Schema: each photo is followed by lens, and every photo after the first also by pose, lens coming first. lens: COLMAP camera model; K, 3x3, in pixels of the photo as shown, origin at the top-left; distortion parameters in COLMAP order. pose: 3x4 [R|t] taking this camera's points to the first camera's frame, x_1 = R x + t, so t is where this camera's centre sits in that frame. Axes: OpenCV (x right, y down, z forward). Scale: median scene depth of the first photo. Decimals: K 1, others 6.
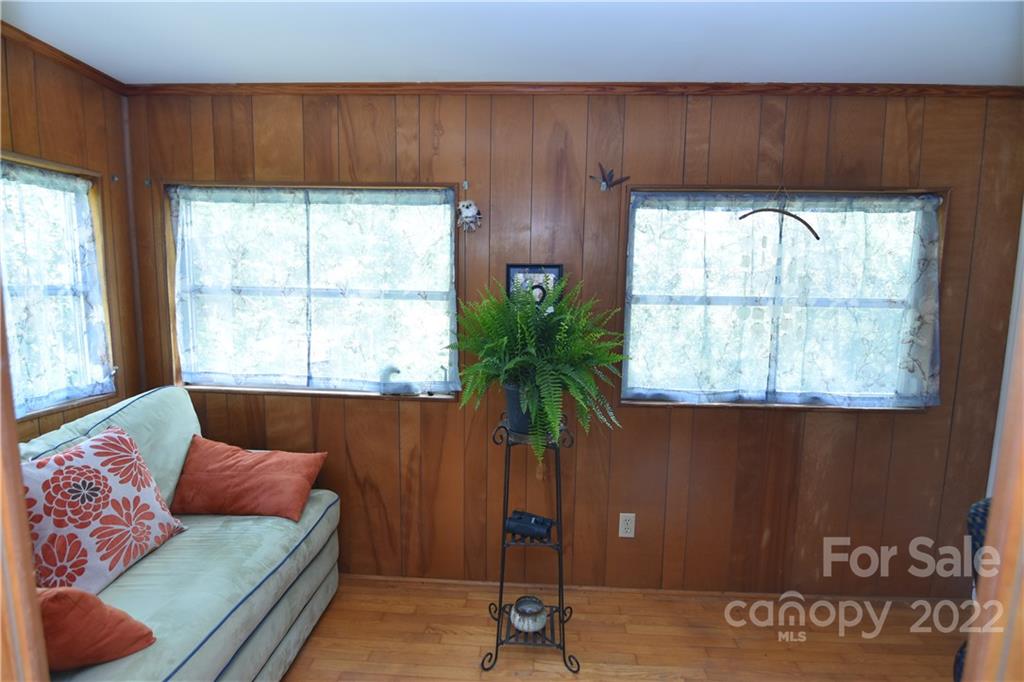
lens RADIAL K [[516.0, 0, 504.7], [0, 516.0, 339.4], [0, 0, 1]] dist [0.000271, -0.000059]
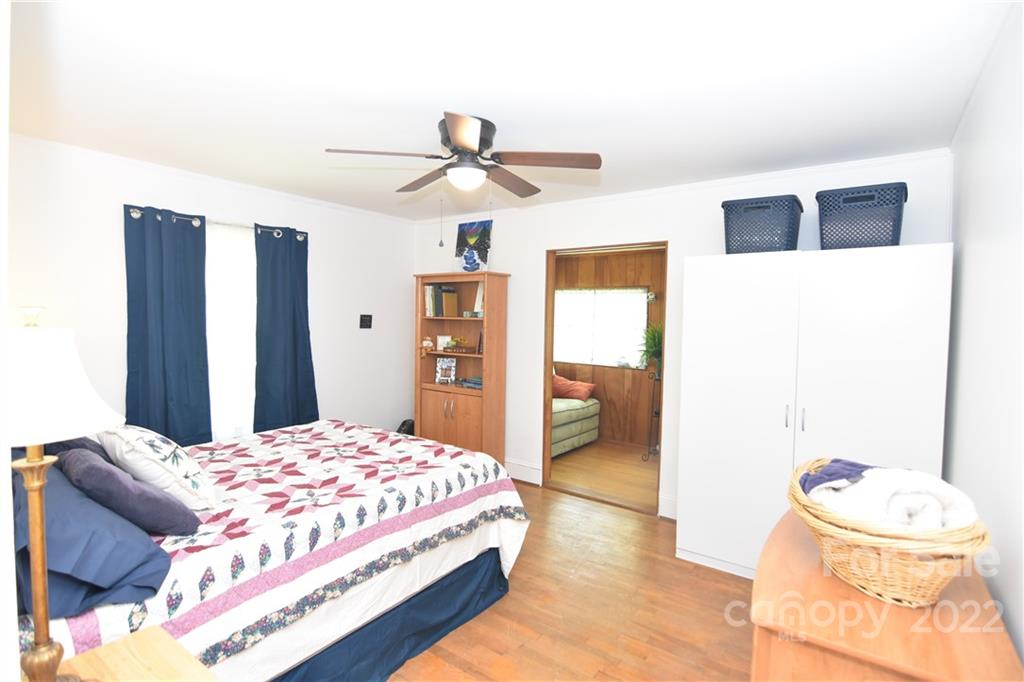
lens RADIAL K [[493.4, 0, 509.8], [0, 493.4, 344.0], [0, 0, 1]] dist [0.001195, 0.000137]
pose [[0.849875, 0.025567, -0.526363, 0.595698], [-0.064657, 0.996335, -0.056001, 0.167708], [0.523002, 0.081627, 0.848414, -1.381203]]
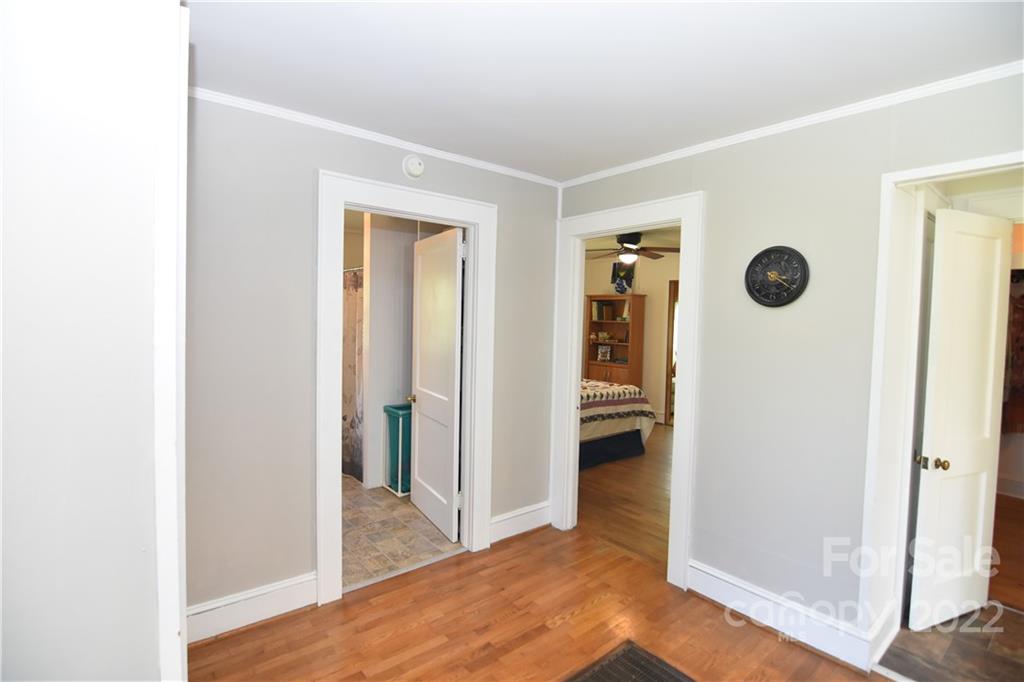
lens RADIAL K [[493.4, 0, 504.6], [0, 493.4, 340.3], [0, 0, 1]] dist [0.001195, 0.000137]
pose [[0.681164, 0.031636, -0.731447, 1.601630], [-0.095936, 0.994308, -0.046336, 0.378493], [0.725818, 0.101734, 0.680322, -3.097501]]
